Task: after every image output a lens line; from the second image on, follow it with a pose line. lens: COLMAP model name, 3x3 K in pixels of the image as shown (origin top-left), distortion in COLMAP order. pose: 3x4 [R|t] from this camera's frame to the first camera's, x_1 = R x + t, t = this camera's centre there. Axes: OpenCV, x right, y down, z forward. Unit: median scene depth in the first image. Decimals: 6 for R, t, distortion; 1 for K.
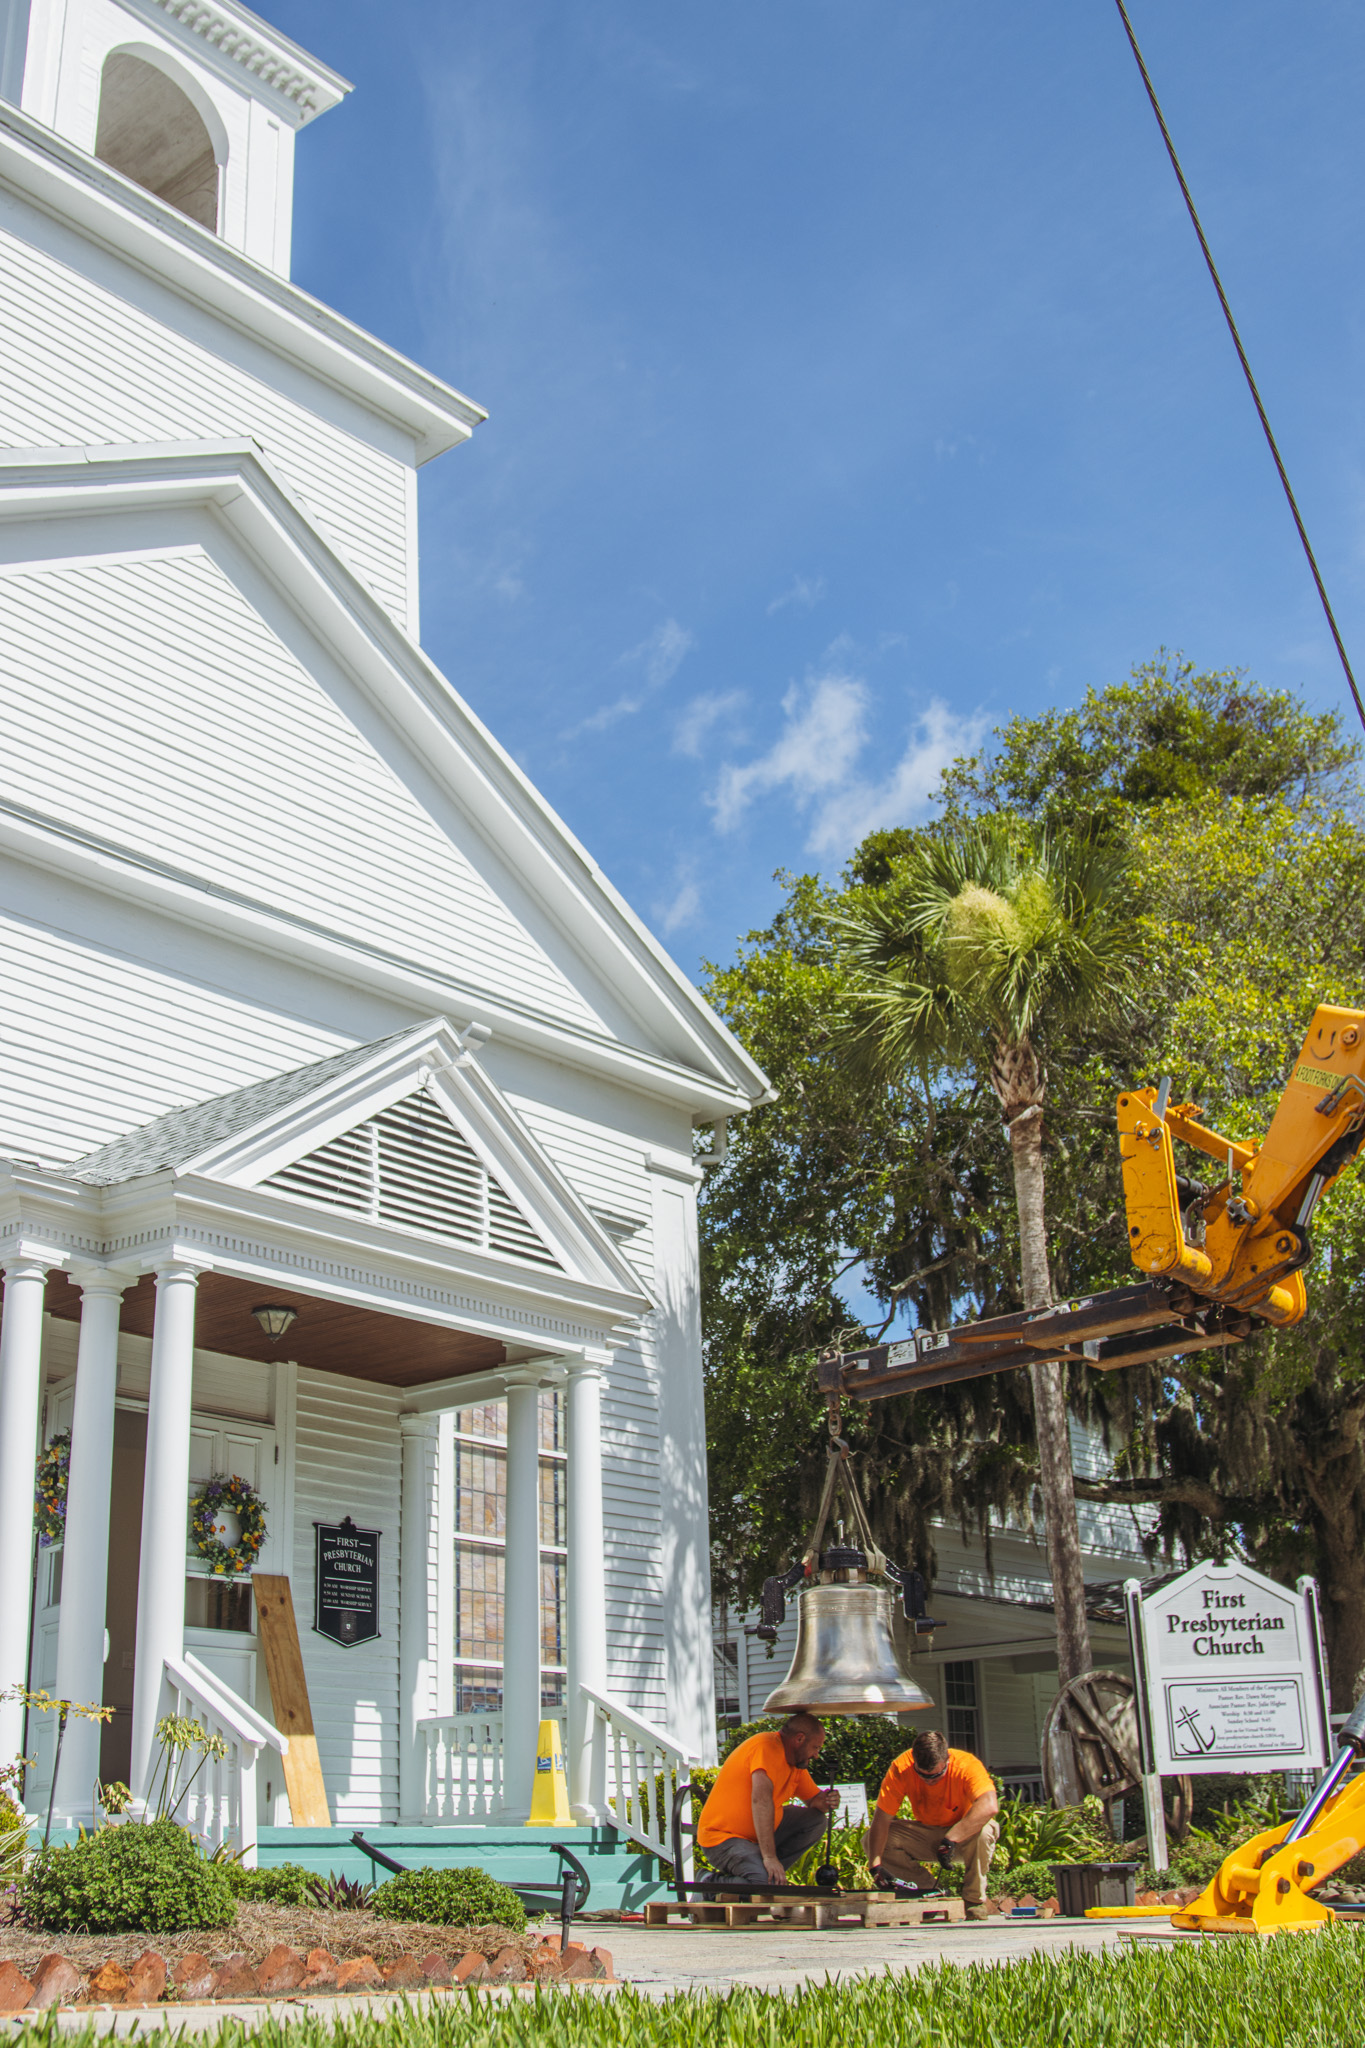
lens RADIAL K [[2229.1, 0, 677.0], [0, 2229.1, 1050.3], [0, 0, 1]] dist [-0.131780, 0.054293]
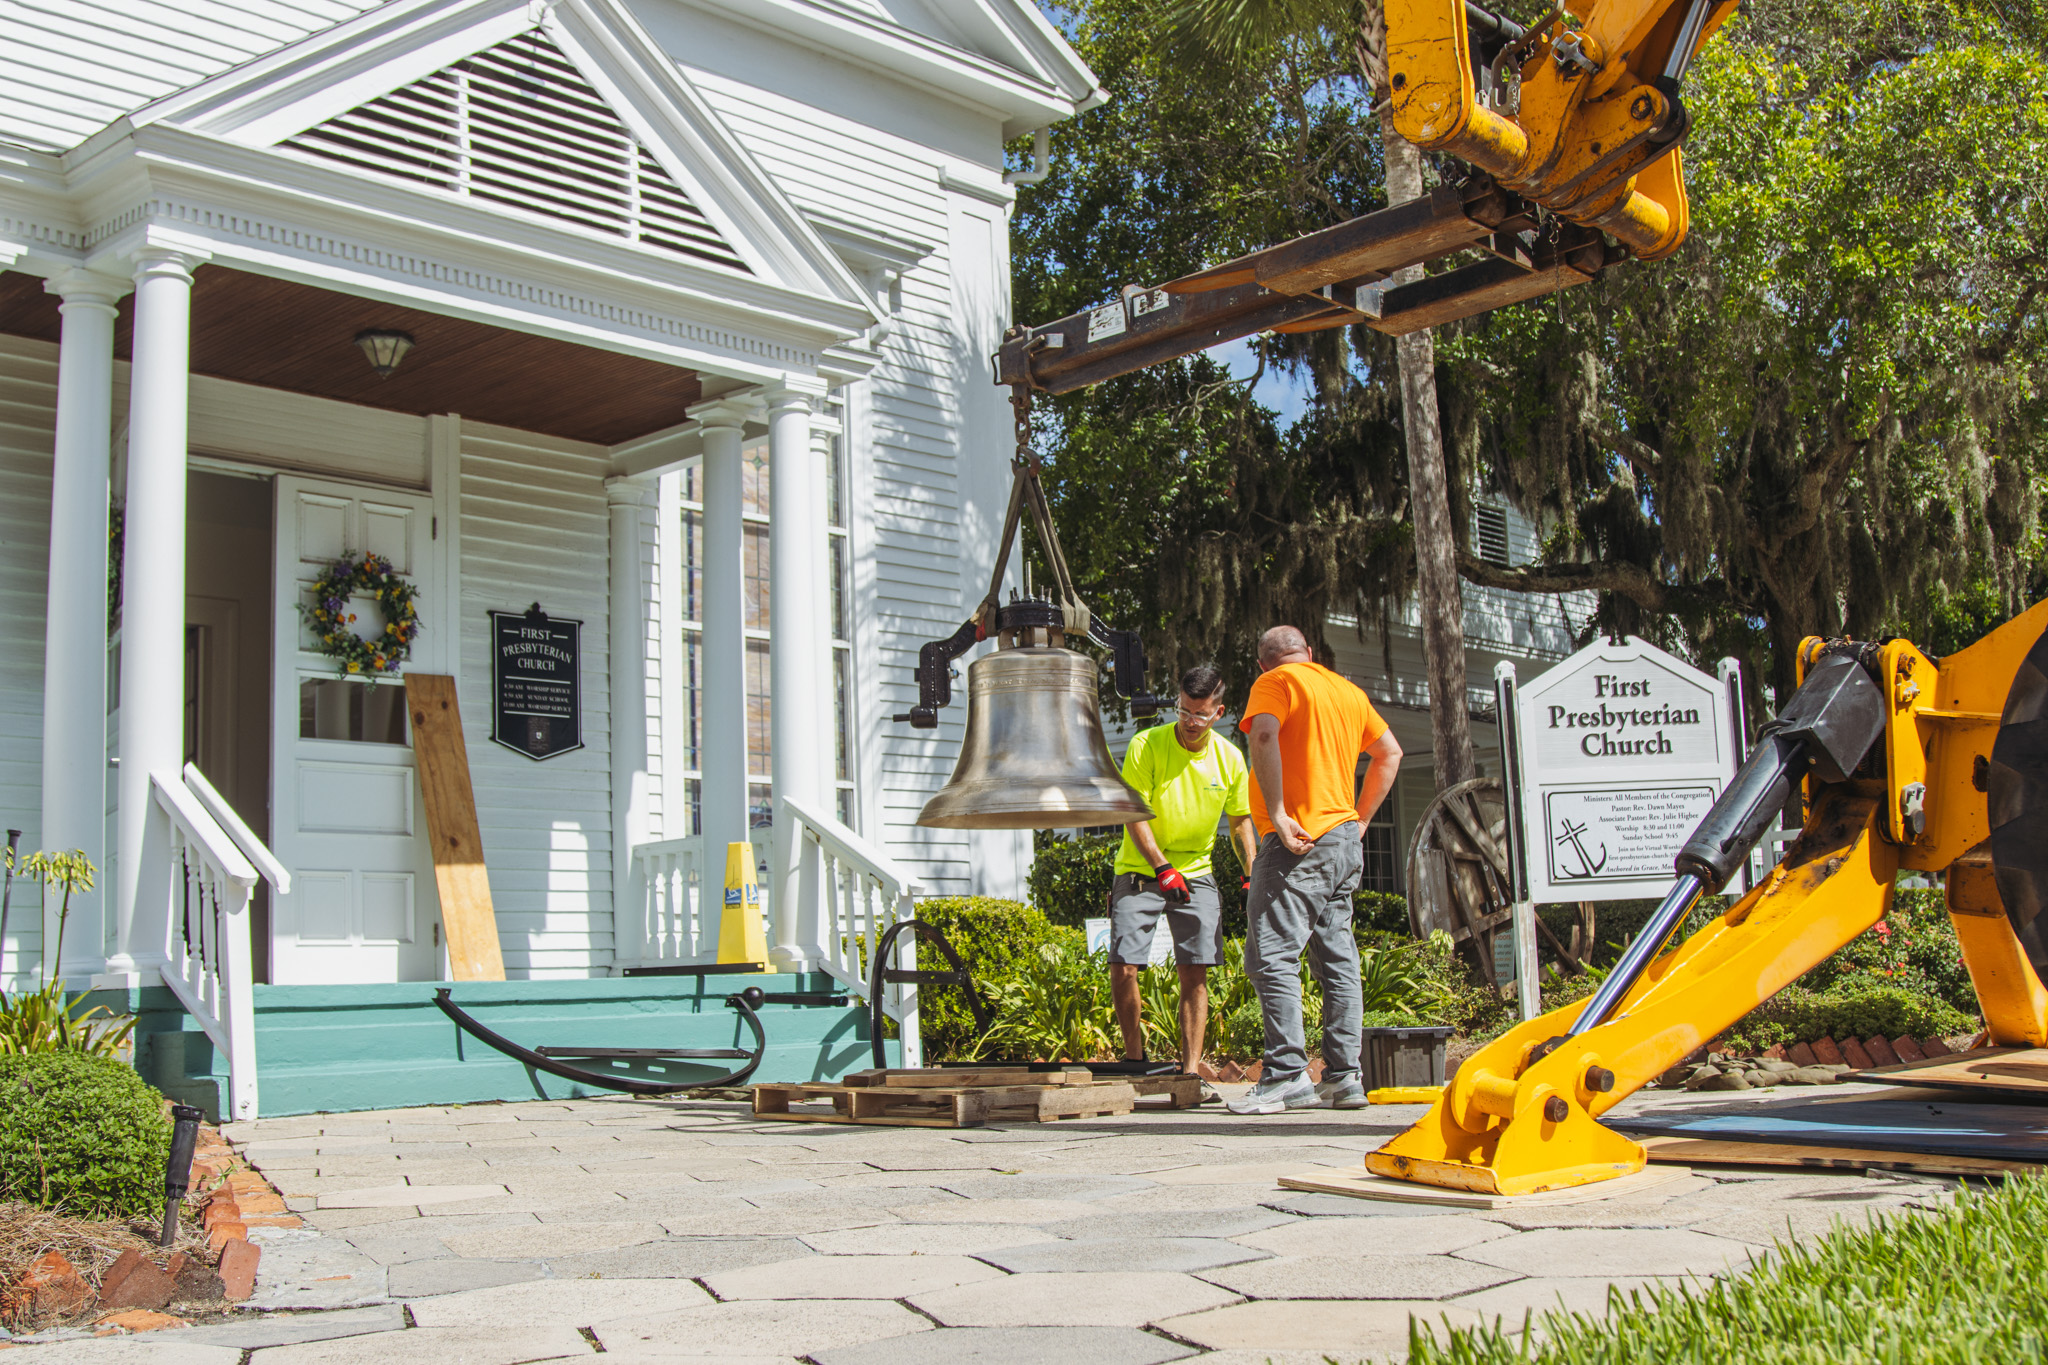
lens RADIAL K [[2229.1, 0, 1055.0], [0, 2229.1, 712.0], [0, 0, 1]] dist [-0.131780, 0.054293]
pose [[0.998439, -0.016919, -0.053220, 0.088335], [0.028918, 0.971920, 0.233527, 0.068253], [0.047775, -0.234702, 0.970893, 0.218196]]
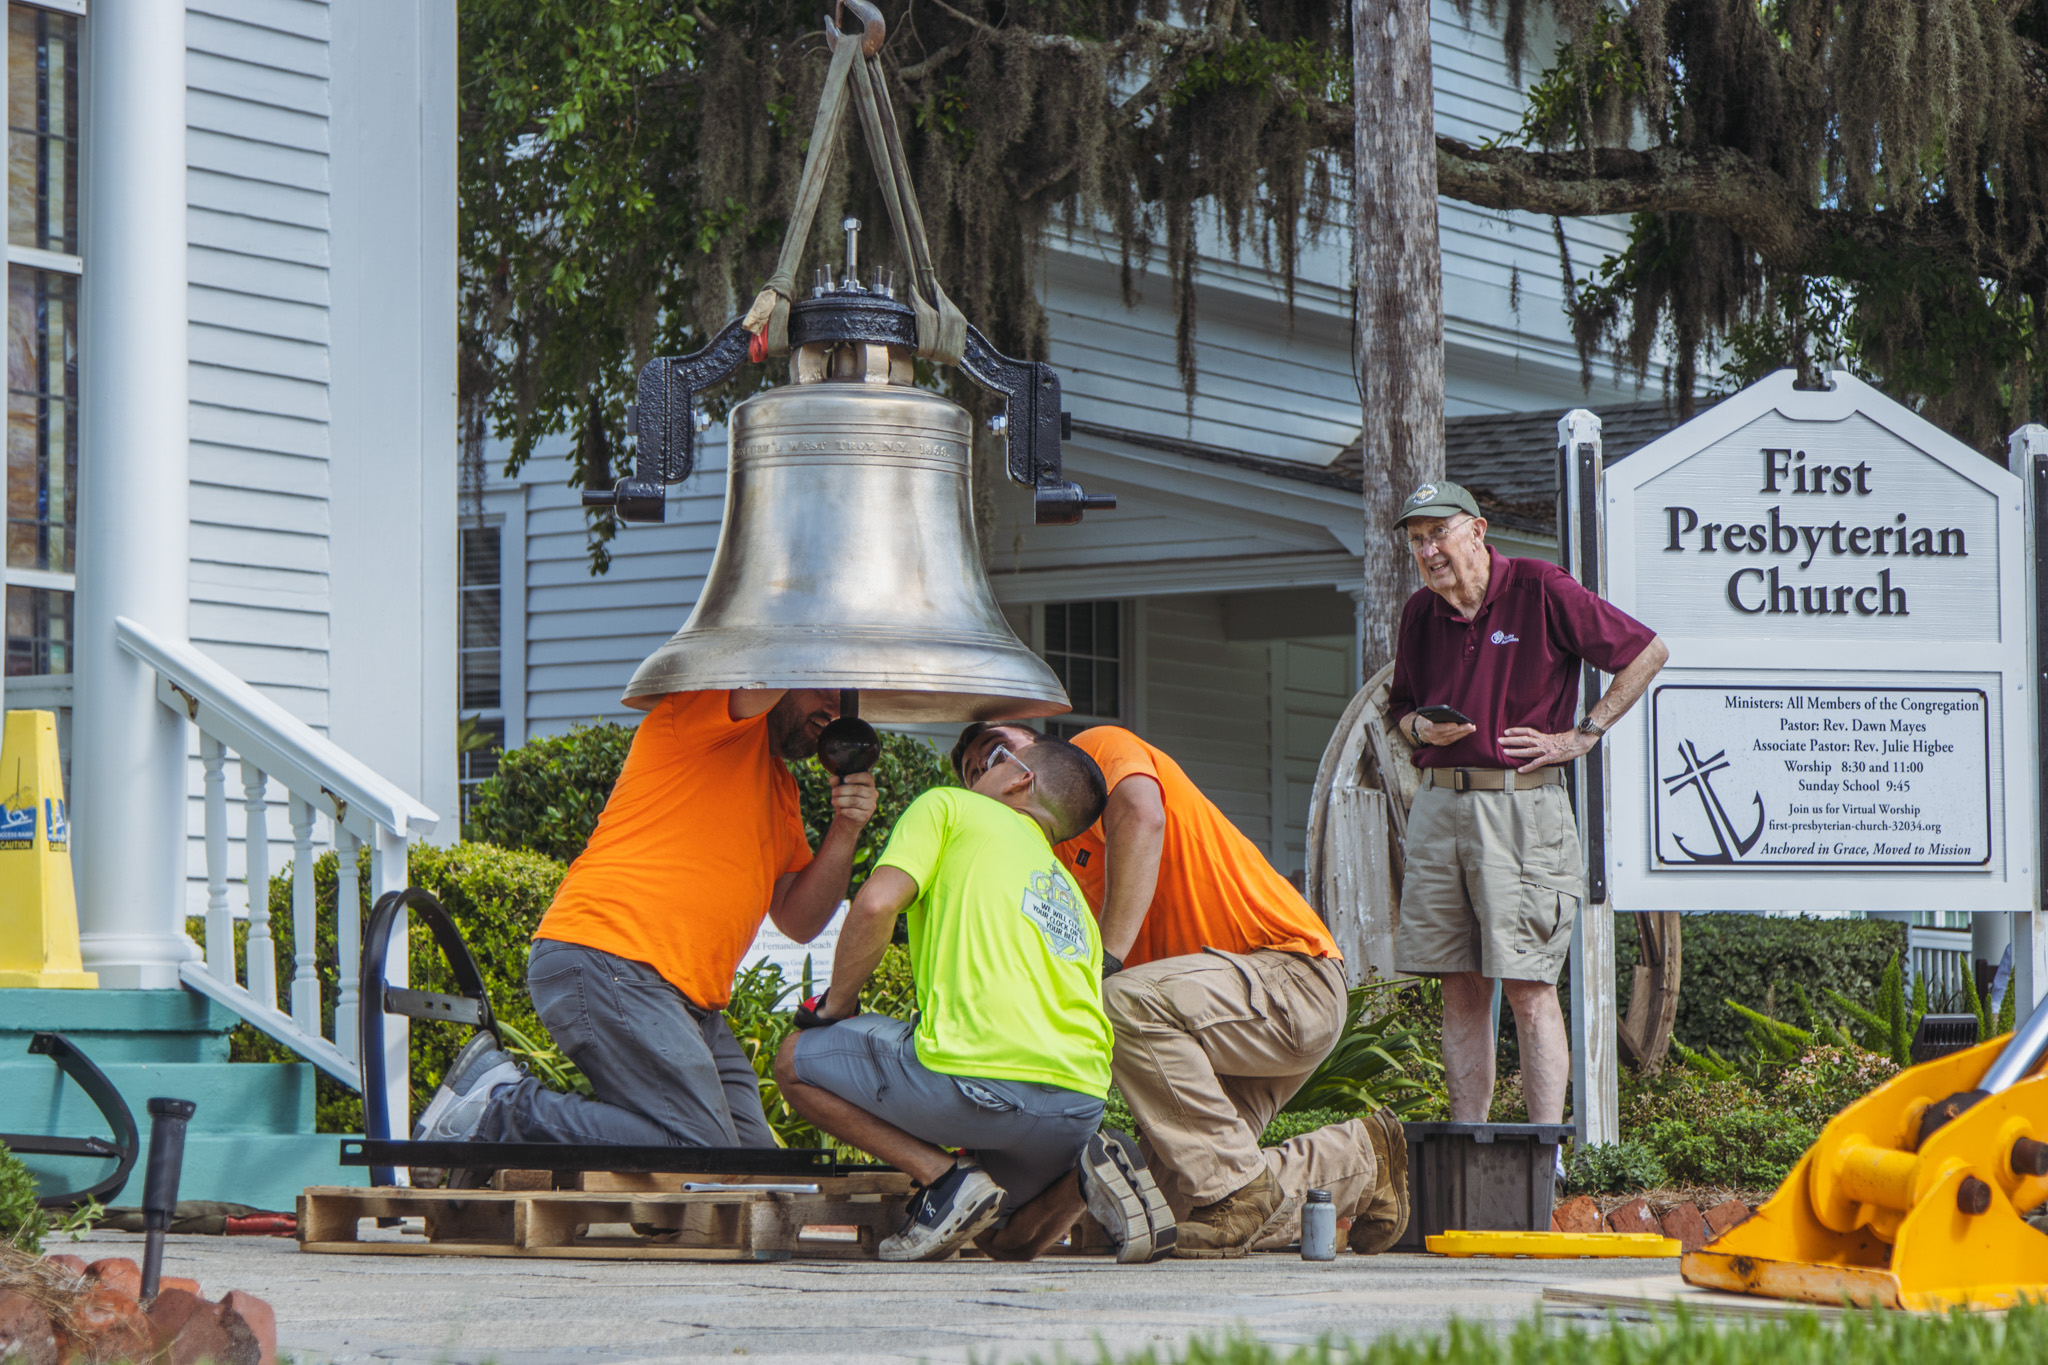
lens RADIAL K [[6038.9, 0, 1082.9], [0, 6038.9, 720.7], [0, 0, 1]] dist [0.304045, -0.338784]
pose [[0.991089, 0.032775, 0.129109, -0.012967], [-0.068589, 0.956452, 0.283717, -0.000150], [-0.114188, -0.290045, 0.950176, -0.003805]]
